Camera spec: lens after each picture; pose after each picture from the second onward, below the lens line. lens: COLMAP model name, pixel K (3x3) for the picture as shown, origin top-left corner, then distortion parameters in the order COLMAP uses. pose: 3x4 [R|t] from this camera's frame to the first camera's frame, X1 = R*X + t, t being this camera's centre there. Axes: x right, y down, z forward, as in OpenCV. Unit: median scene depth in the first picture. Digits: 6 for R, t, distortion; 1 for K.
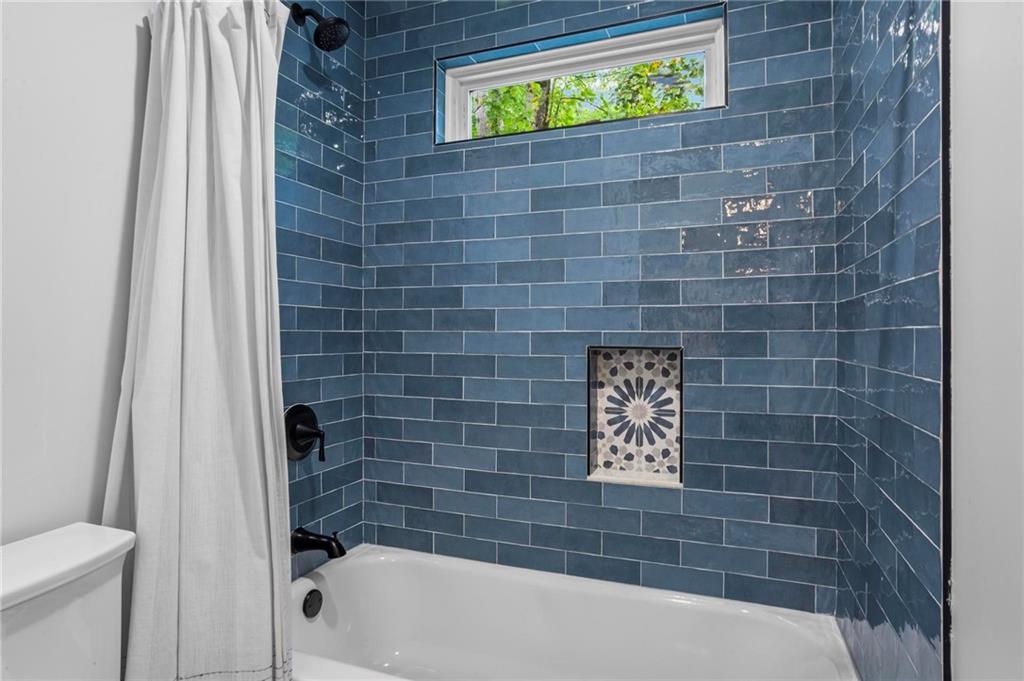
lens RADIAL K [[586.5, 0, 507.4], [0, 586.5, 339.4], [0, 0, 1]] dist [-0.003365, -0.000494]
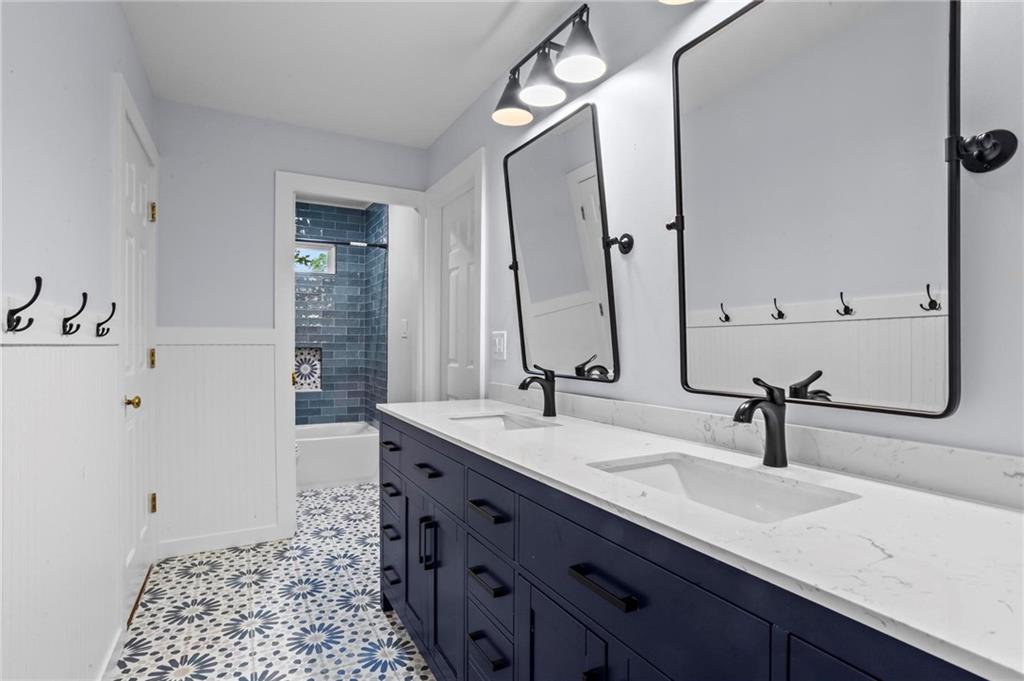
lens RADIAL K [[500.9, 0, 509.8], [0, 500.9, 341.2], [0, 0, 1]] dist [-0.023514, 0.010522]
pose [[0.645225, 0.009419, 0.763934, -1.085467], [-0.004202, 0.999953, -0.008781, -0.001346], [-0.763981, 0.002456, 0.645234, -1.494311]]
